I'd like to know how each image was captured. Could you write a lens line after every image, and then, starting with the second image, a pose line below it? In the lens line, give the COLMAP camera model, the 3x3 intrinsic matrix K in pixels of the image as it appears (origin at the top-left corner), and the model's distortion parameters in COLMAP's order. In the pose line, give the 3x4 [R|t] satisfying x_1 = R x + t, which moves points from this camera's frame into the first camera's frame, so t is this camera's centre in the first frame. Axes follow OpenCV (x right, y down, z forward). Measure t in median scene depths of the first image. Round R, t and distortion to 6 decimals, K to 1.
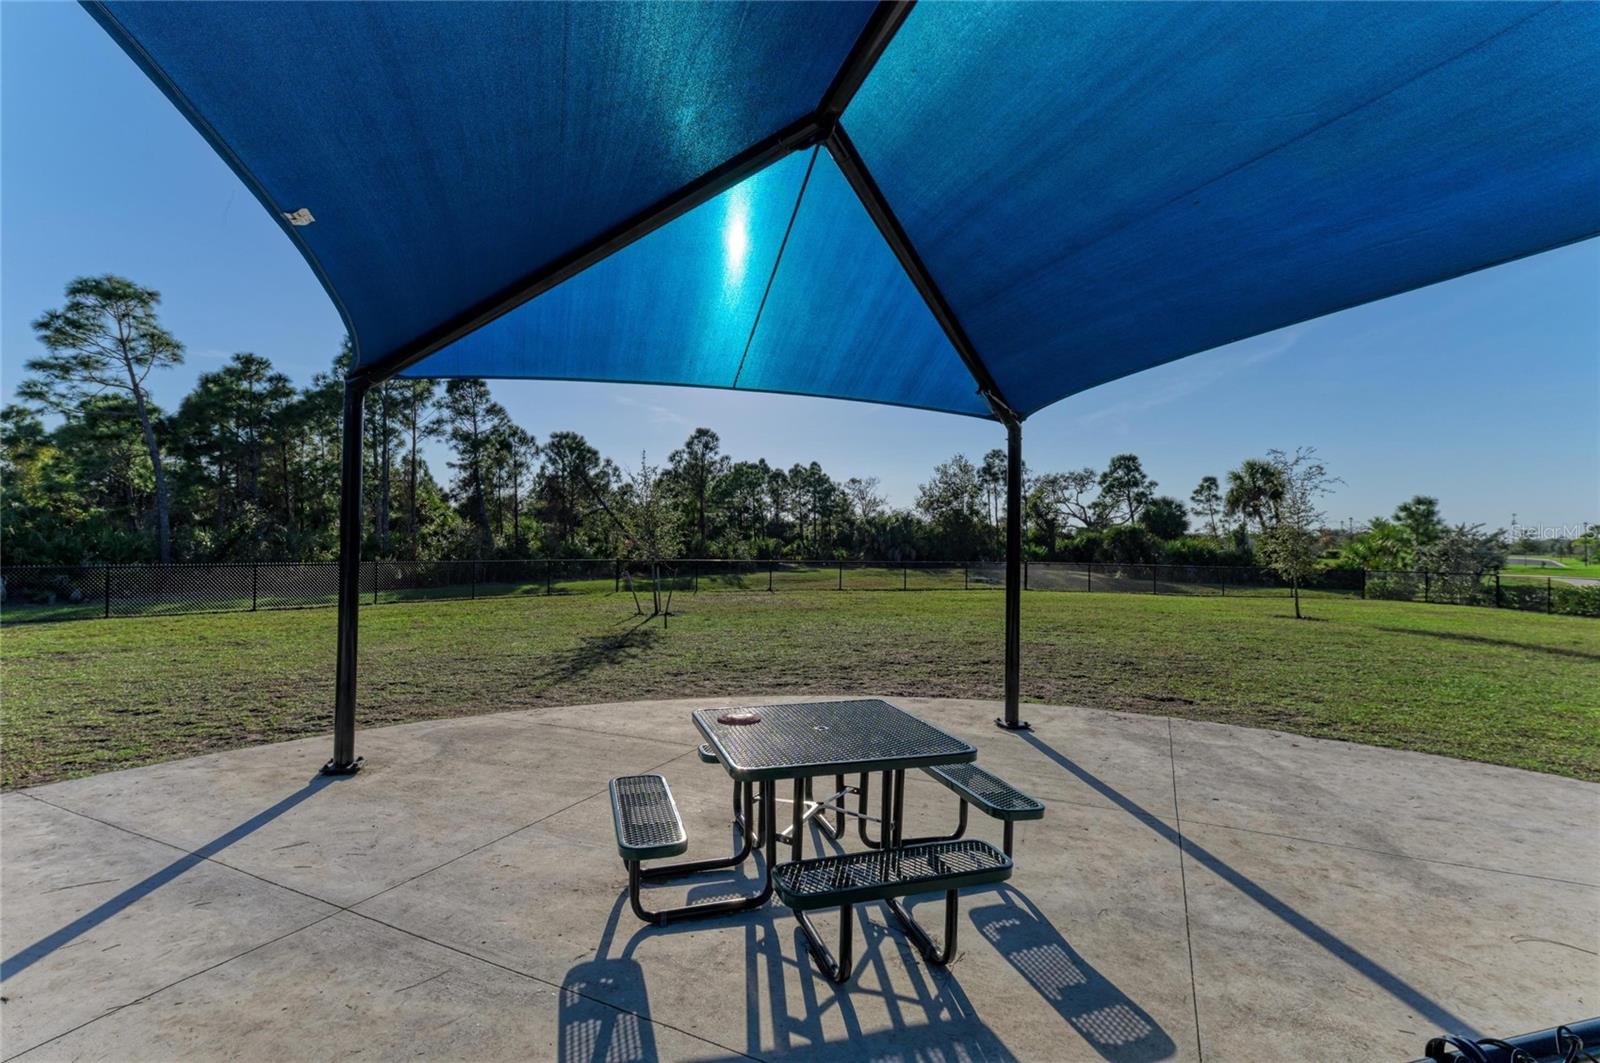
lens RADIAL K [[753.1, 0, 797.6], [0, 753.1, 537.4], [0, 0, 1]] dist [0.015735, -0.000165]
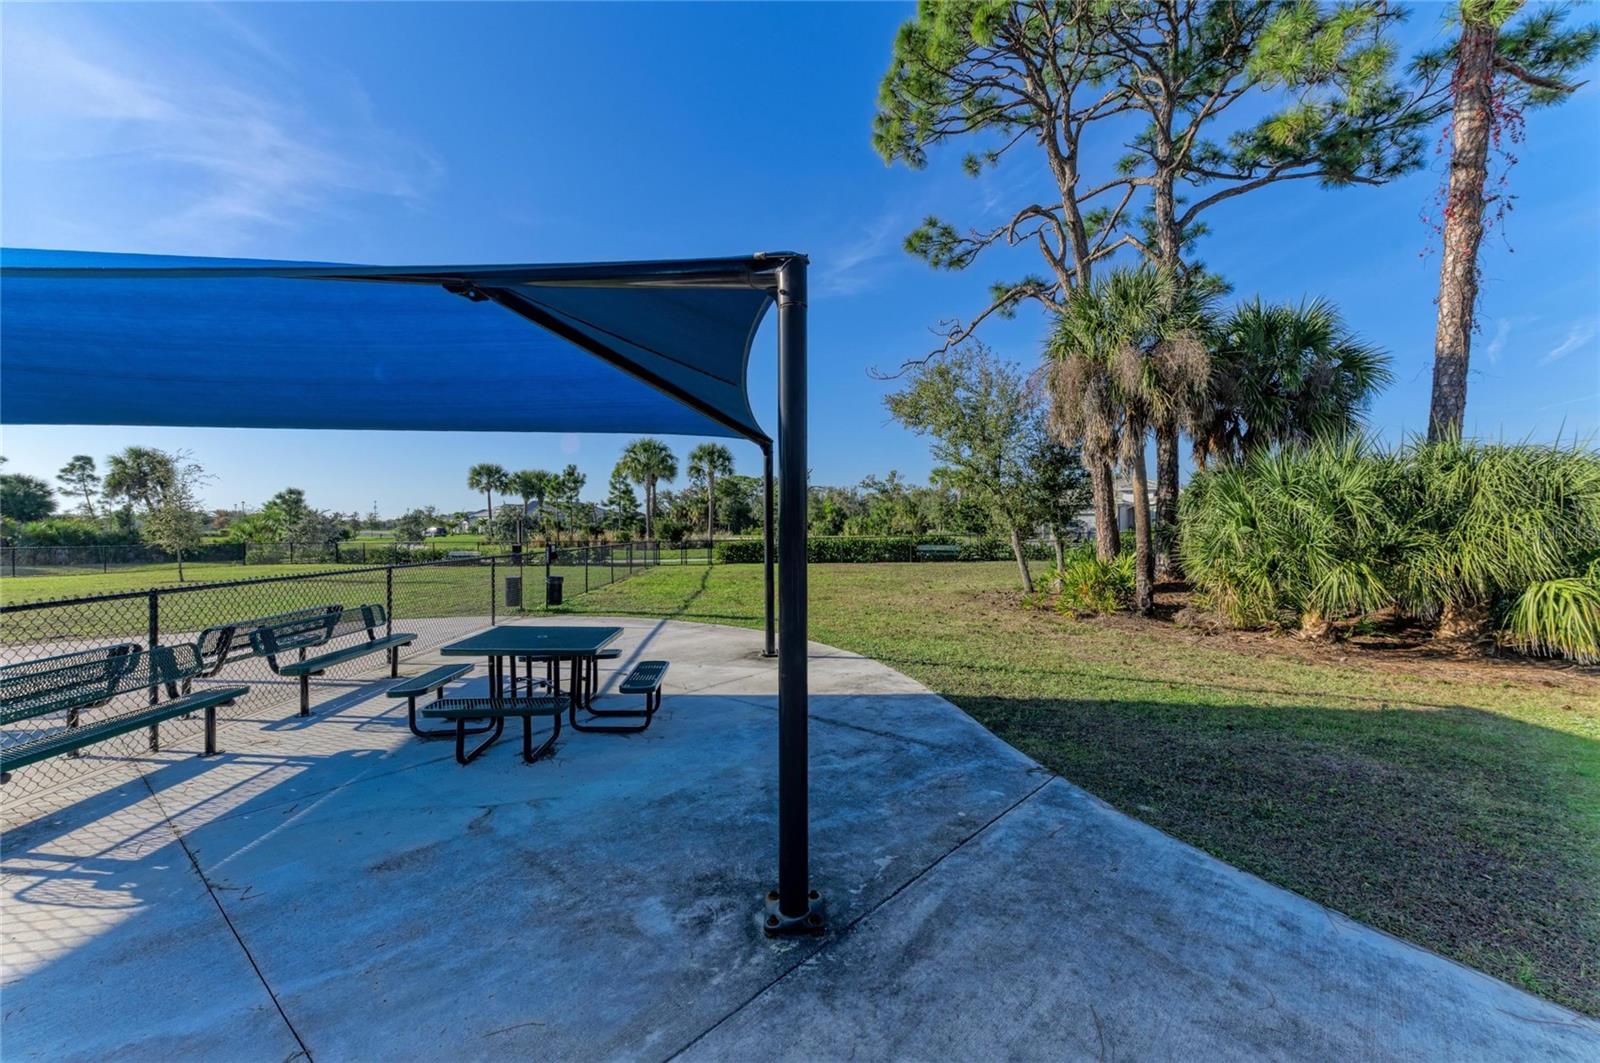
lens RADIAL K [[625.5, 0, 800.0], [0, 625.5, 531.5], [0, 0, 1]] dist [0.028313, -0.008716]
pose [[0.227037, -0.023060, 0.973613, -0.055872], [0.002023, 0.999729, 0.023206, -0.000633], [-0.973884, -0.003299, 0.227022, -0.097704]]
